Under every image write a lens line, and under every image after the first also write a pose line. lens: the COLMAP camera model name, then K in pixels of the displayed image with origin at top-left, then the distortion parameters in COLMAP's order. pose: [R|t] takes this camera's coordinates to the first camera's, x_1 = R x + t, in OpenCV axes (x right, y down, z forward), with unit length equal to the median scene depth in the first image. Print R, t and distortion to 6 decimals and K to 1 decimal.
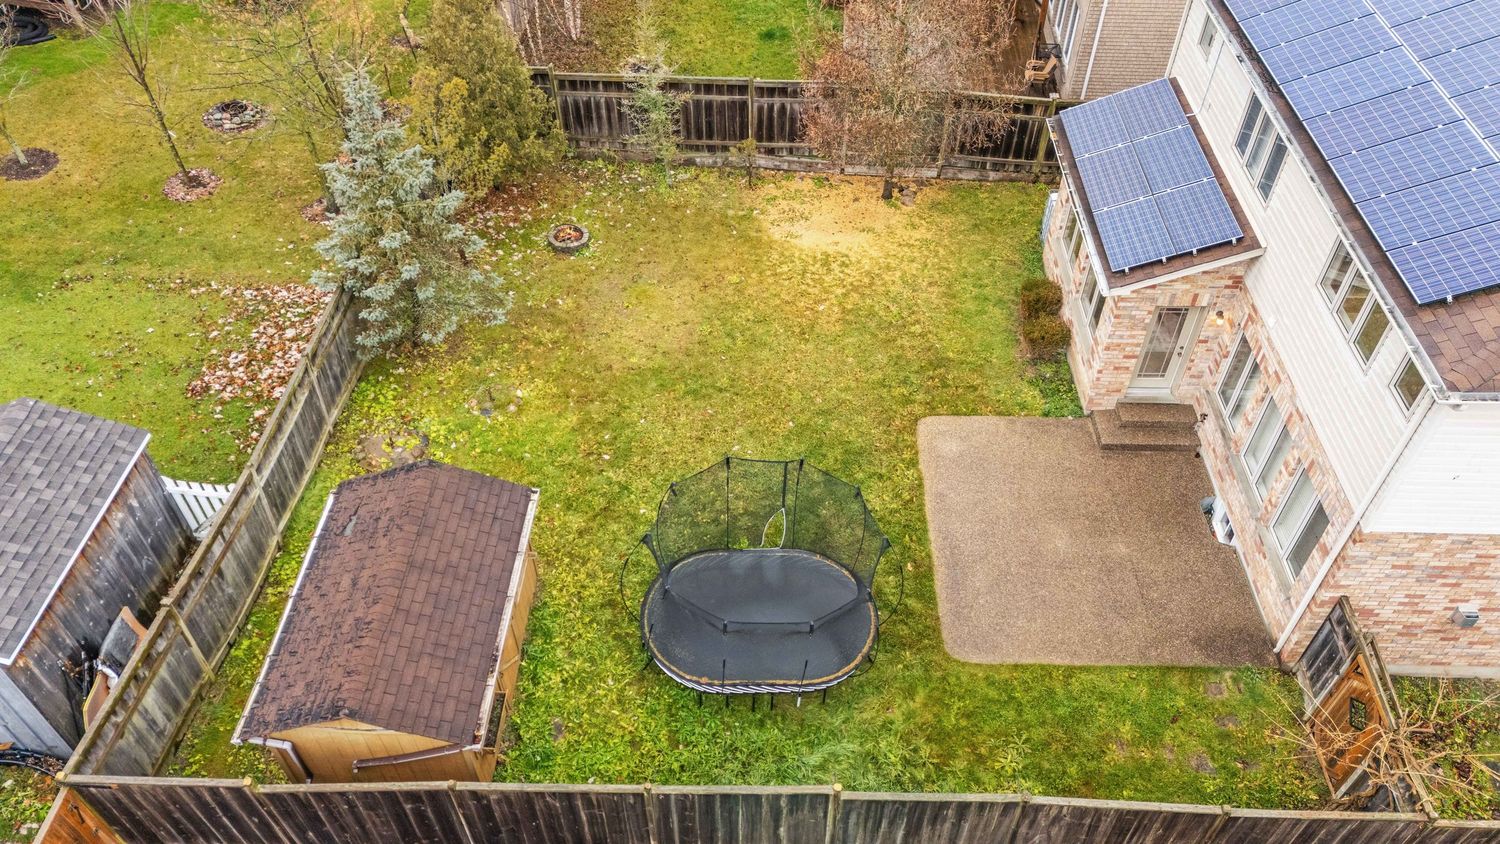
lens RADIAL K [[1105.4, 0, 757.6], [0, 1105.4, 408.5], [0, 0, 1]] dist [0.095587, -0.091515]
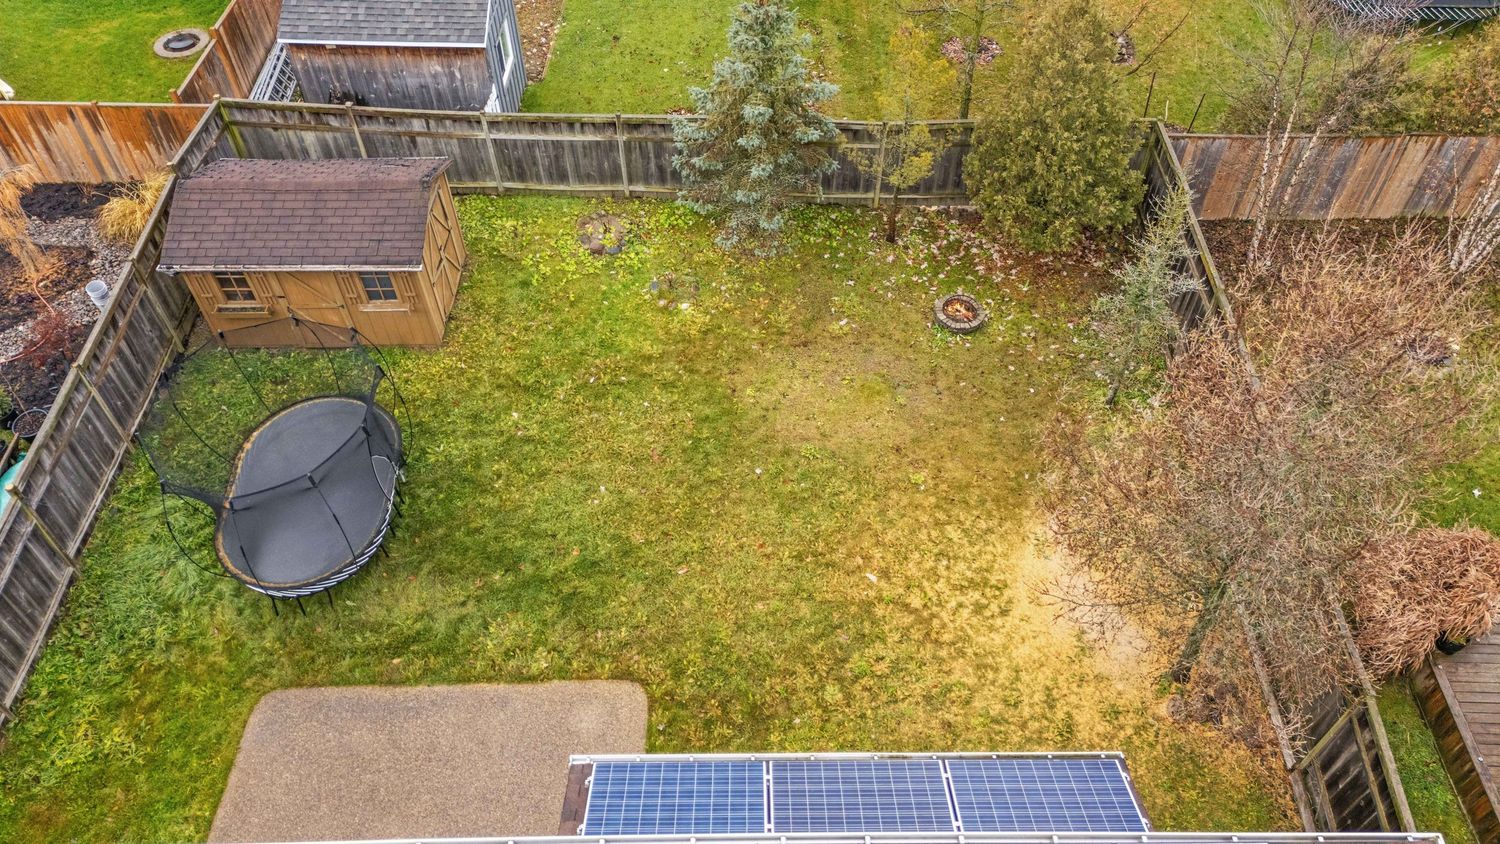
lens RADIAL K [[1105.4, 0, 753.0], [0, 1105.4, 411.1], [0, 0, 1]] dist [0.095587, -0.091515]
pose [[0.027570, 0.733834, -0.678769, 0.498684], [-0.701344, 0.498048, 0.509965, -0.491192], [0.712289, 0.461991, 0.528402, 0.563148]]
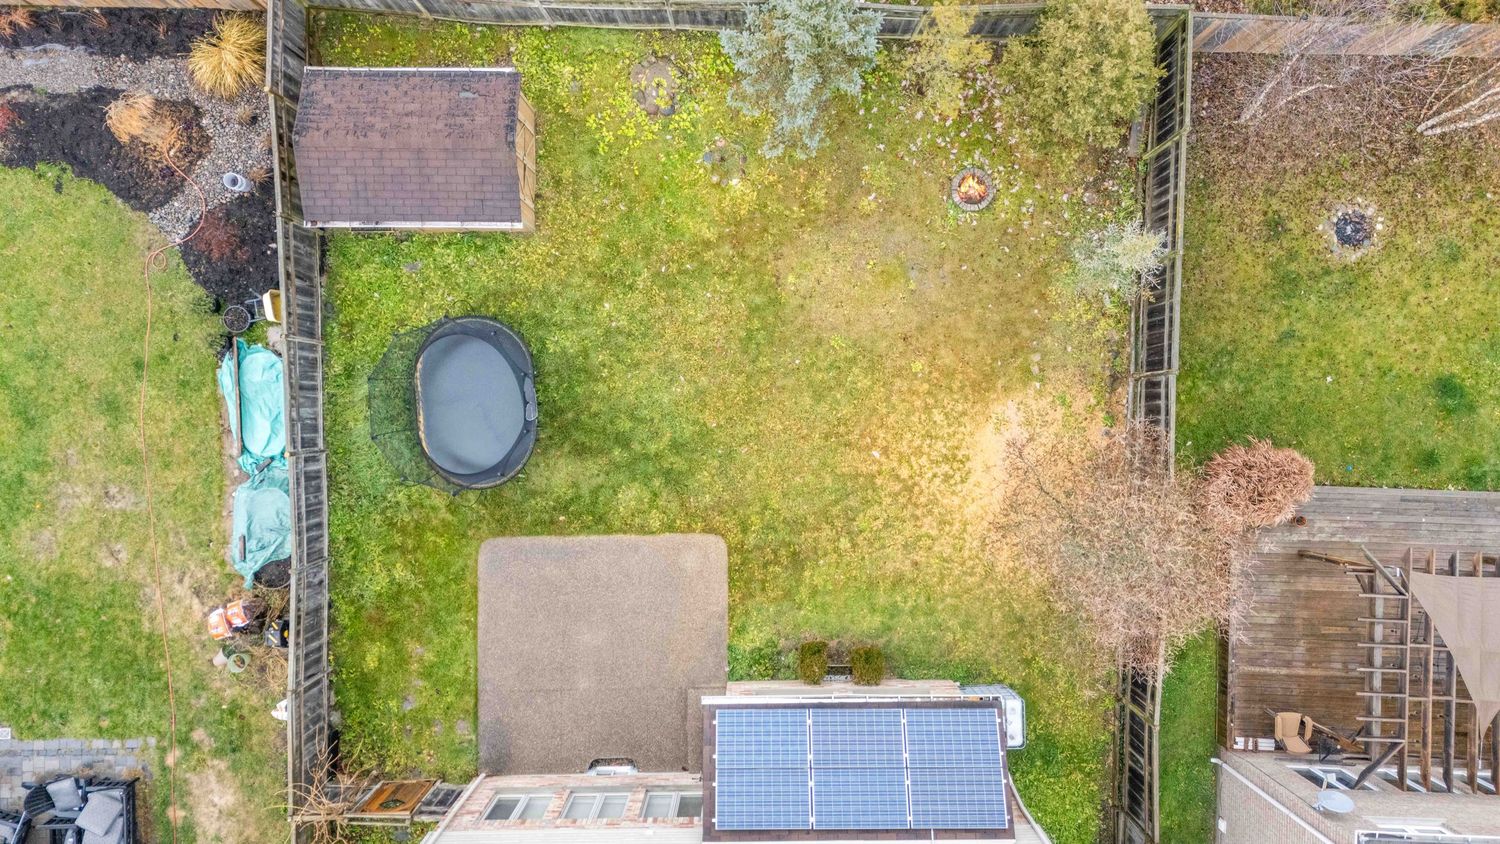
lens RADIAL K [[1105.4, 0, 753.6], [0, 1105.4, 425.9], [0, 0, 1]] dist [0.095587, -0.091515]
pose [[0.027493, 0.999622, 0.000836, 0.030348], [-0.702353, 0.018722, 0.711583, -0.800535], [0.711298, -0.020151, 0.702602, 0.218392]]
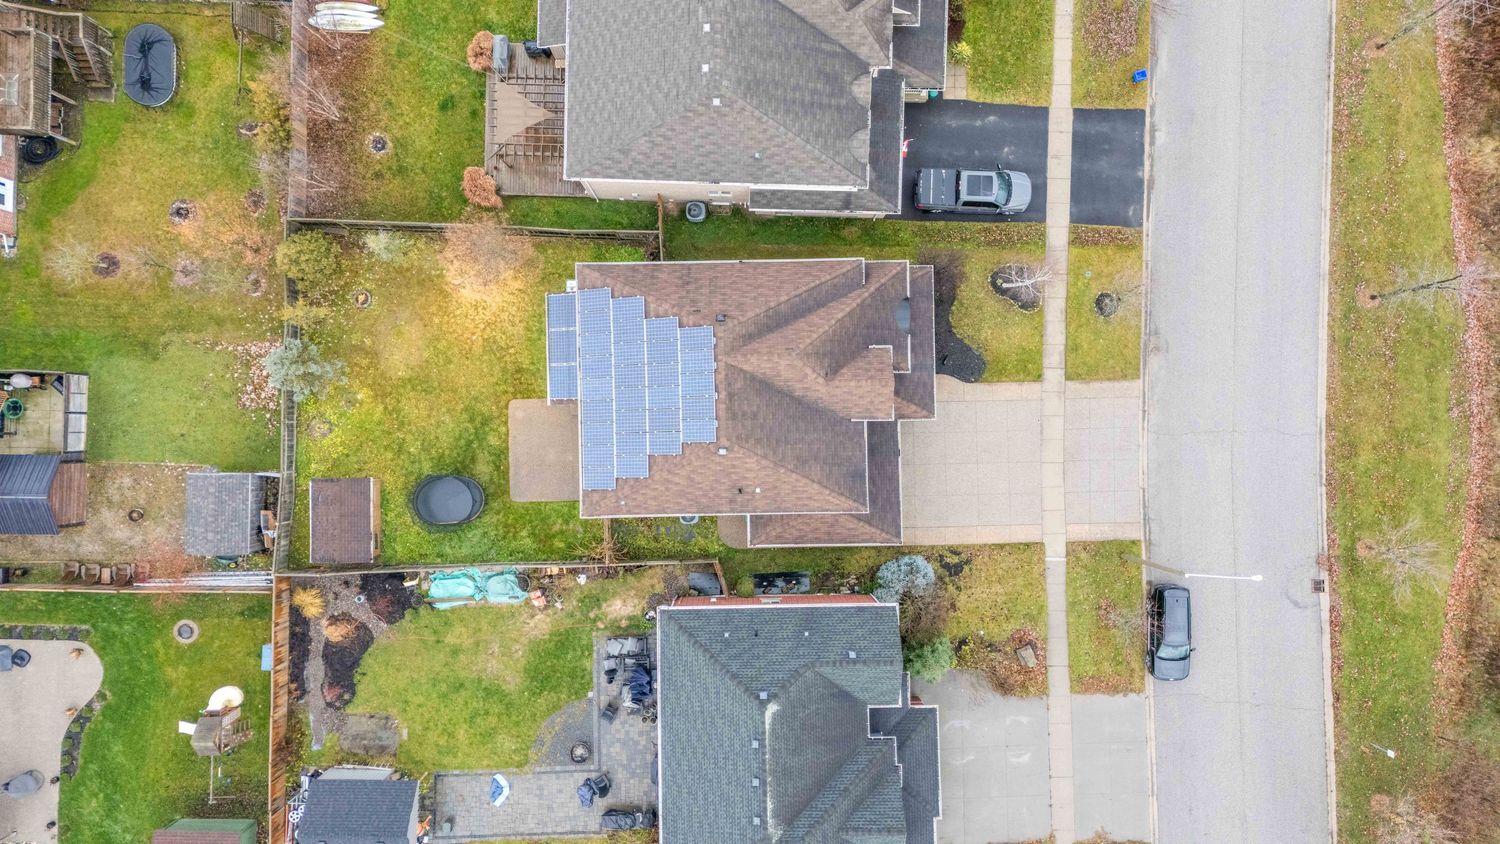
lens RADIAL K [[1105.4, 0, 751.6], [0, 1105.4, 421.6], [0, 0, 1]] dist [0.095587, -0.091515]
pose [[0.999365, -0.035625, 0.000540, 0.721195], [0.024988, 0.711605, 0.702135, -1.818004], [-0.025398, -0.701676, 0.712044, -0.982360]]
